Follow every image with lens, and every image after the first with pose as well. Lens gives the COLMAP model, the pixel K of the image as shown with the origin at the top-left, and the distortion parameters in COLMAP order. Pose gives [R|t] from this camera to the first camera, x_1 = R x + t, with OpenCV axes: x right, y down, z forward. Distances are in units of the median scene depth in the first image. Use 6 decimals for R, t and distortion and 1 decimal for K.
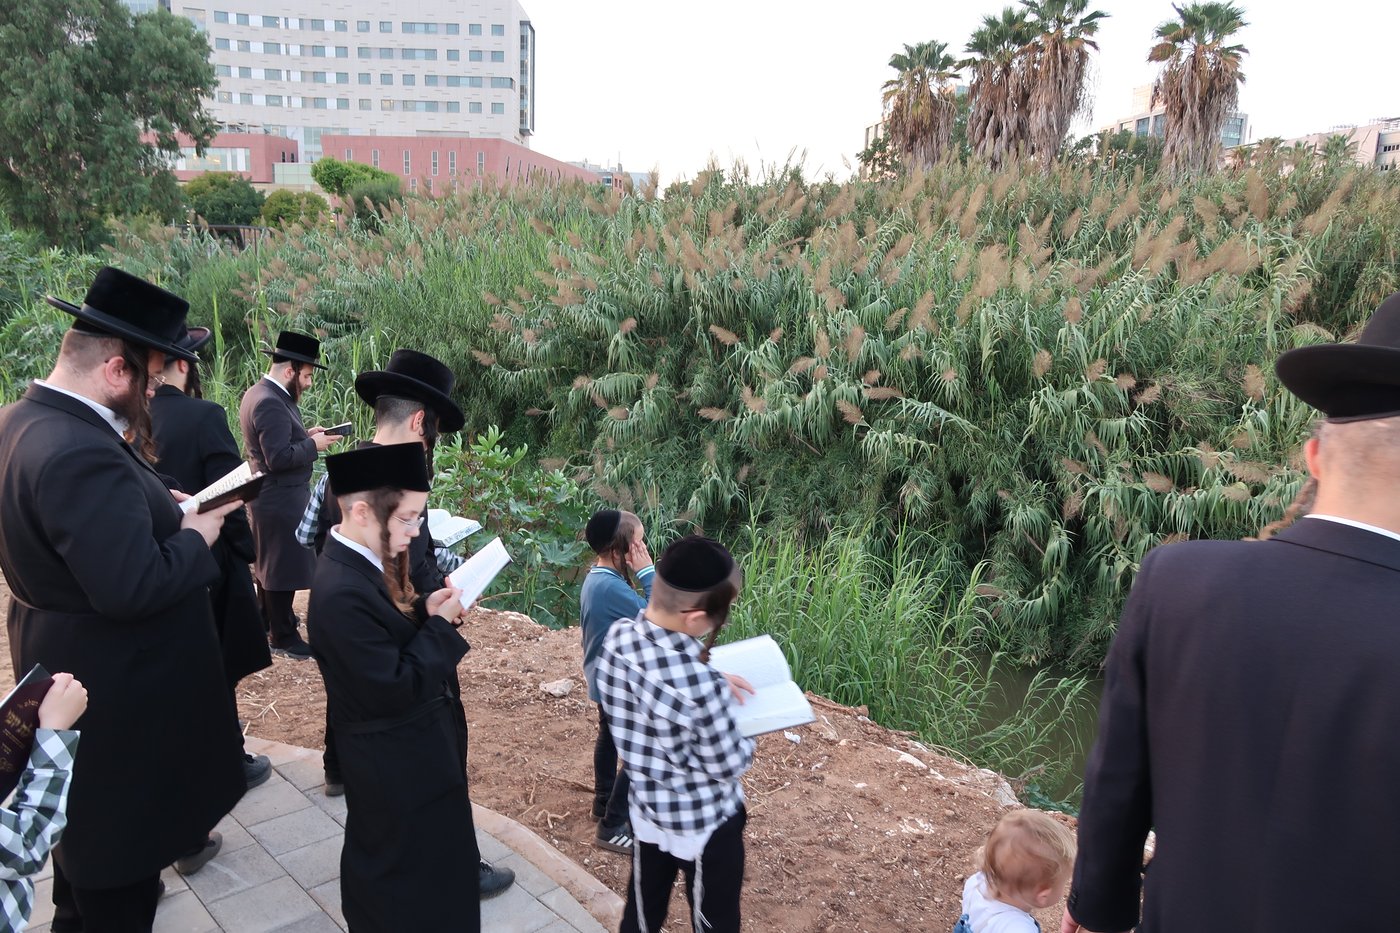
lens RADIAL K [[965.0, 0, 701.1], [0, 965.0, 463.3], [0, 0, 1]] dist [-0.038084, 0.013453]
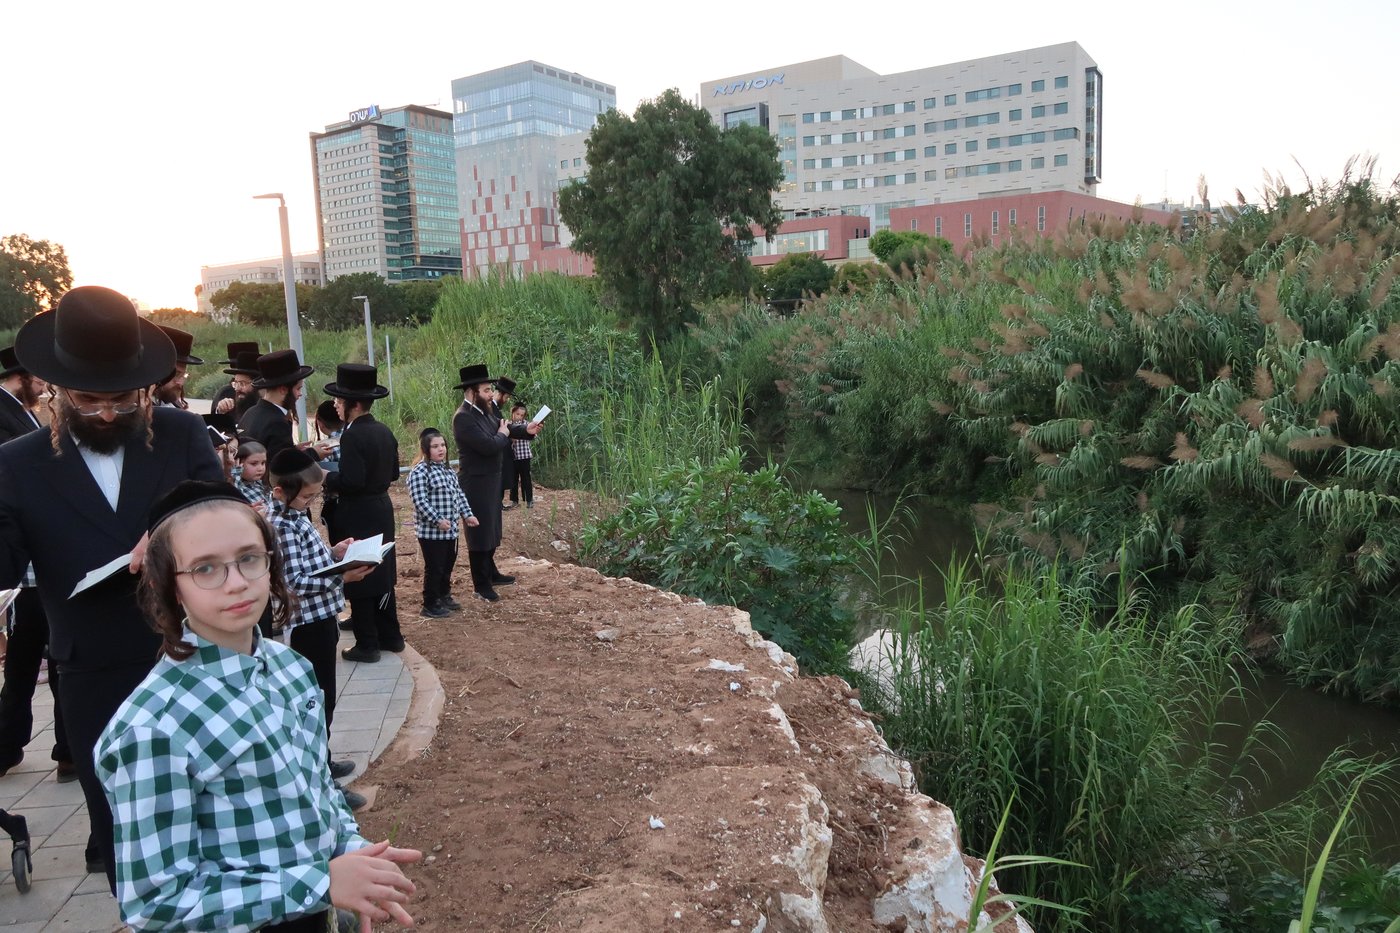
lens RADIAL K [[965.0, 0, 703.1], [0, 965.0, 463.9], [0, 0, 1]] dist [-0.038084, 0.013453]
pose [[0.837563, 0.009652, -0.546256, 0.081094], [-0.042165, 0.998004, -0.047016, 0.007379], [0.544712, 0.062412, 0.836298, -0.001957]]
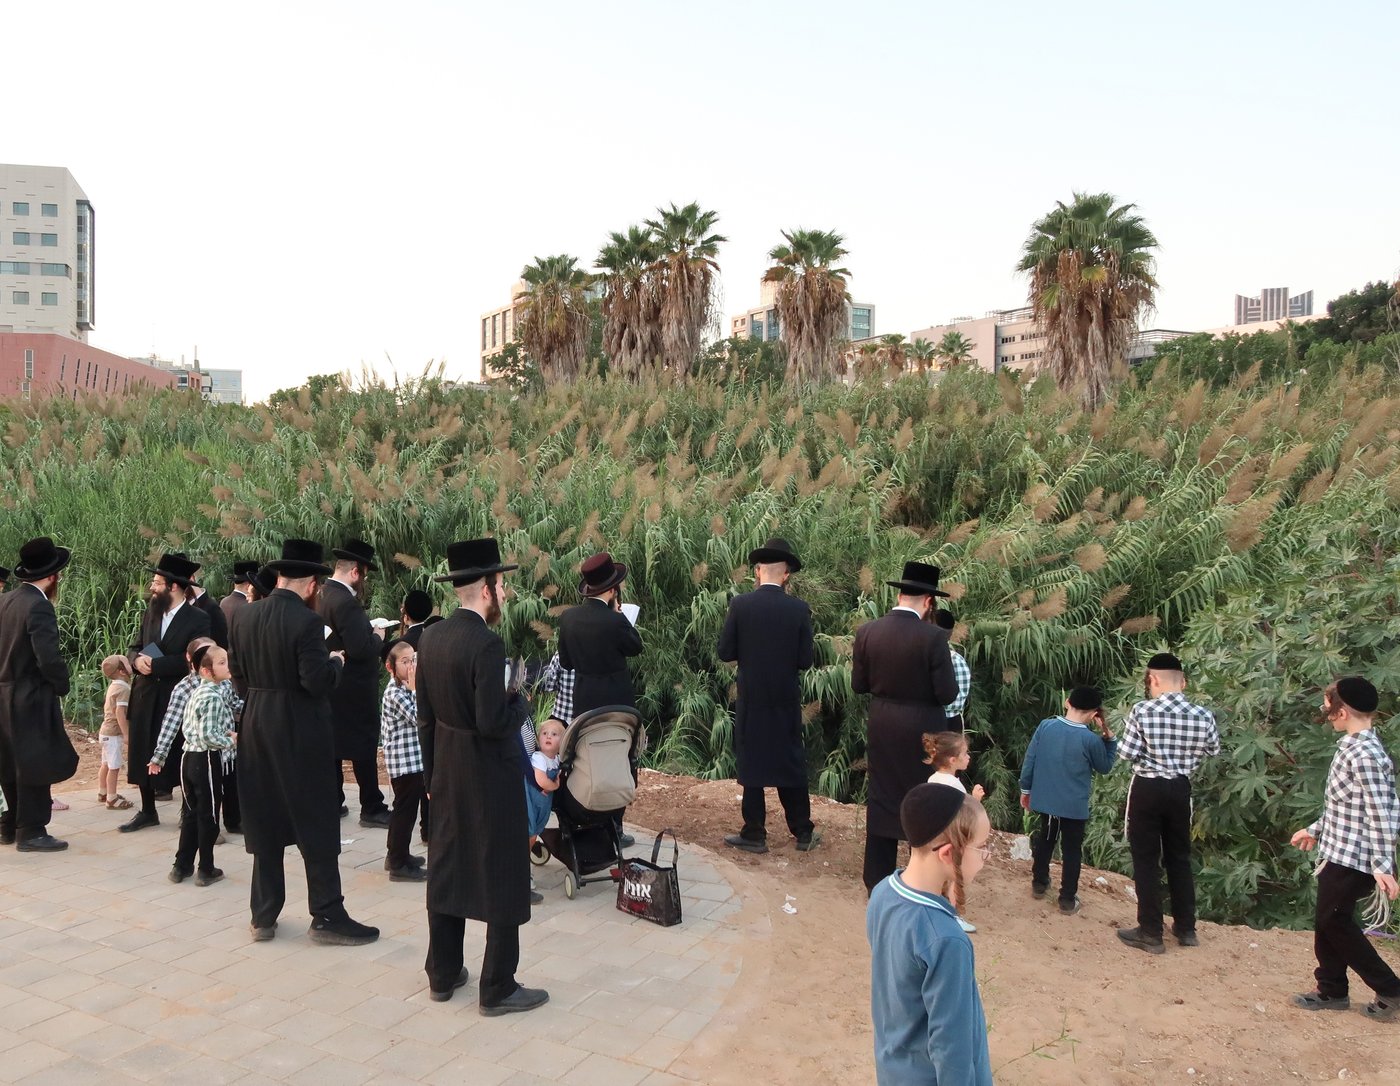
lens RADIAL K [[1154.1, 0, 590.3], [0, 1154.1, 522.6], [0, 0, 1]] dist [-0.054044, 0.013502]
pose [[0.967479, -0.035726, 0.250414, -0.048955], [0.074680, 0.986190, -0.147828, 0.015961], [-0.241675, 0.161722, 0.956786, -0.132651]]
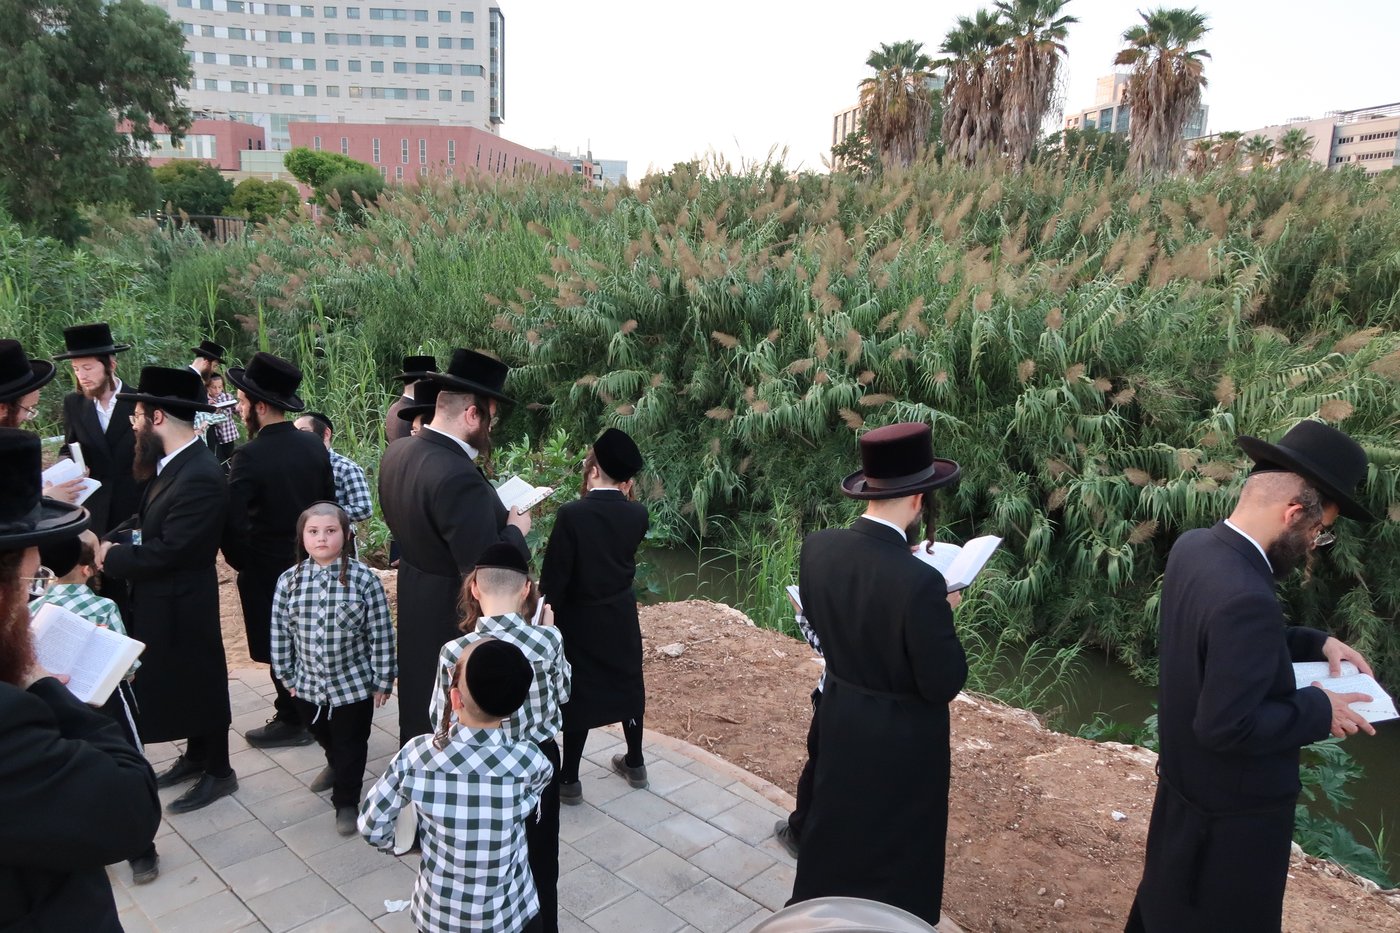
lens RADIAL K [[965.0, 0, 702.8], [0, 965.0, 465.5], [0, 0, 1]] dist [-0.038084, 0.013453]
pose [[0.999395, -0.005006, 0.034421, -0.019172], [0.004503, 0.999882, 0.014667, -0.002729], [-0.034490, -0.014503, 0.999300, -0.029622]]
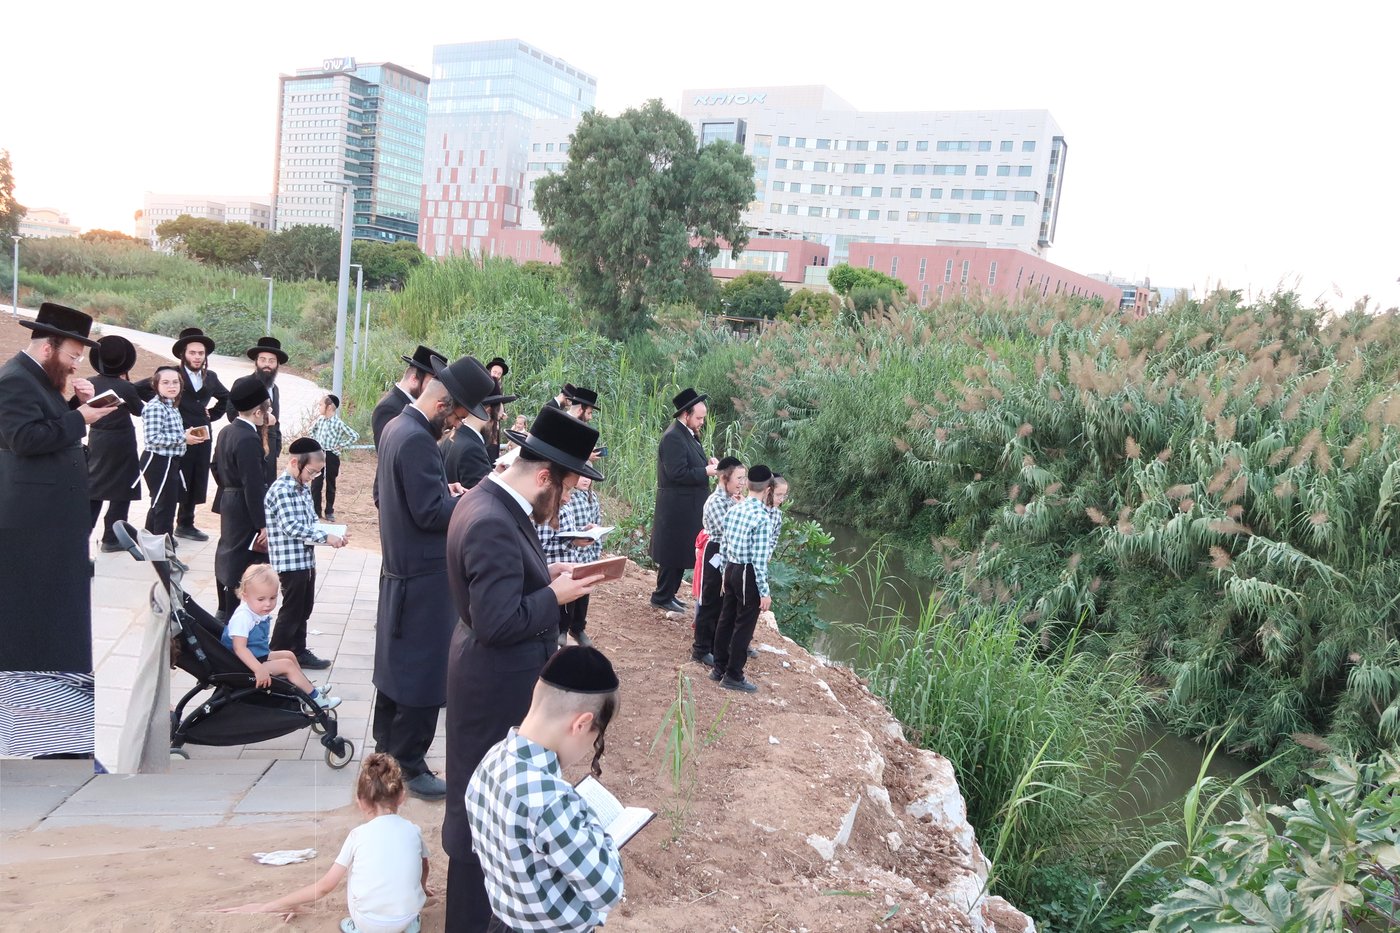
lens RADIAL K [[965.0, 0, 701.9], [0, 965.0, 465.1], [0, 0, 1]] dist [-0.038084, 0.013453]
pose [[0.867543, 0.123411, -0.481808, 0.080580], [-0.171943, 0.983415, -0.057706, 0.008241], [0.466696, 0.132906, 0.874375, -0.055765]]
